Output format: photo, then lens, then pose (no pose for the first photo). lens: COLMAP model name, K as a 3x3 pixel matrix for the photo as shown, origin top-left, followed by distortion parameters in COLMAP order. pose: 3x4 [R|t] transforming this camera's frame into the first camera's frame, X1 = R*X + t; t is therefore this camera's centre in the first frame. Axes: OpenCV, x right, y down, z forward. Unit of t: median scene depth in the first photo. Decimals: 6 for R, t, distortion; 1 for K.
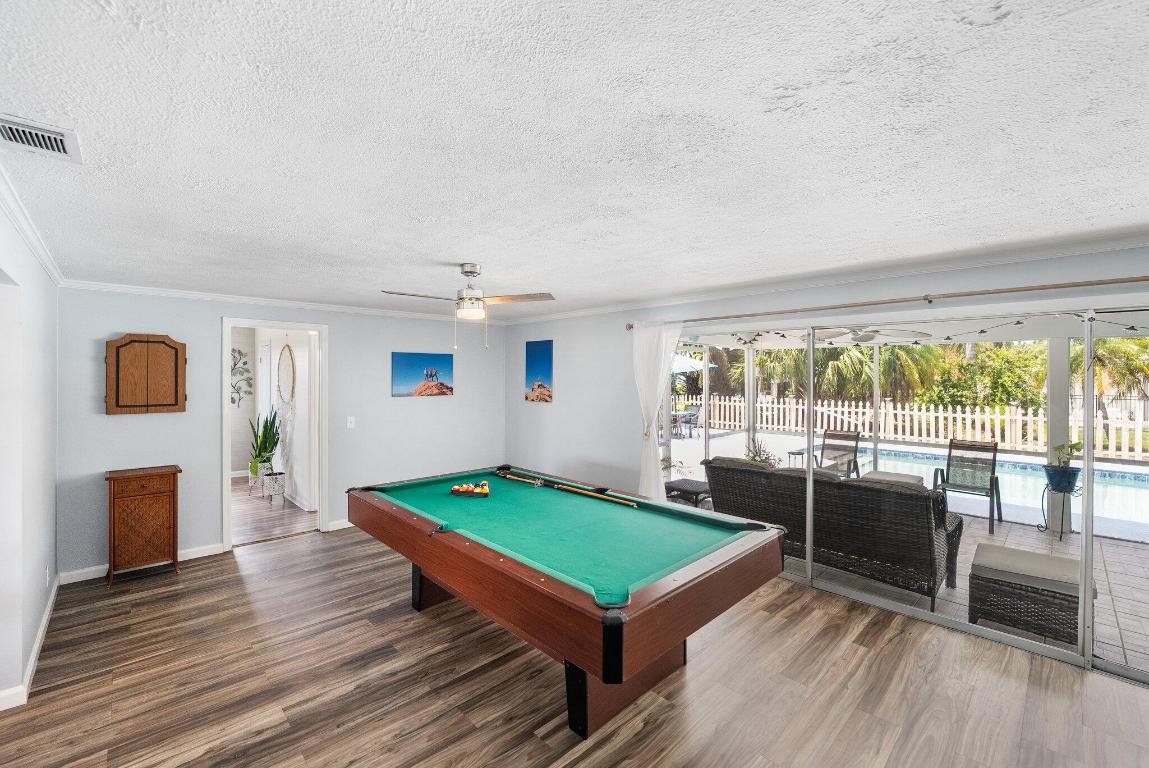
lens RADIAL K [[474.6, 0, 564.3], [0, 474.6, 375.3], [0, 0, 1]] dist [-0.009523, 0.001328]
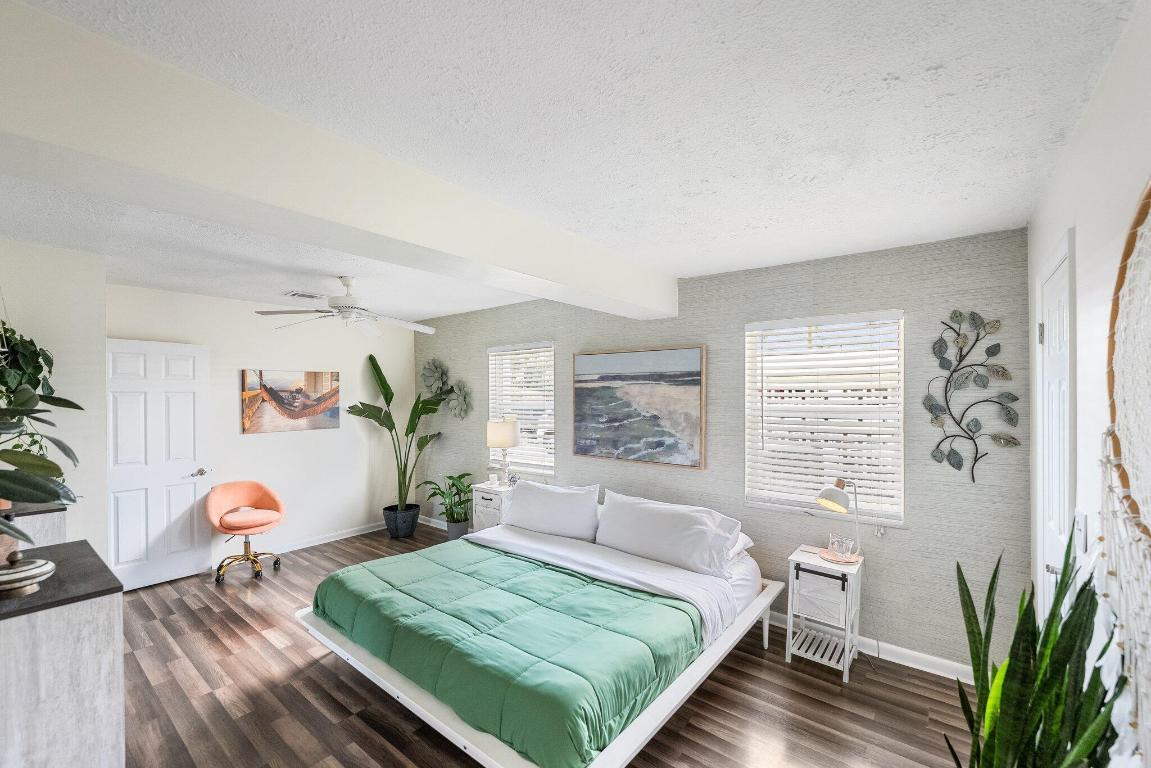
lens RADIAL K [[475.4, 0, 573.7], [0, 475.4, 393.2], [0, 0, 1]] dist [-0.009523, 0.001328]
pose [[0.148965, -0.001084, -0.988842, -0.392098], [0.001725, 0.999998, -0.000836, 0.004198], [0.988841, -0.001581, 0.148966, 0.659817]]
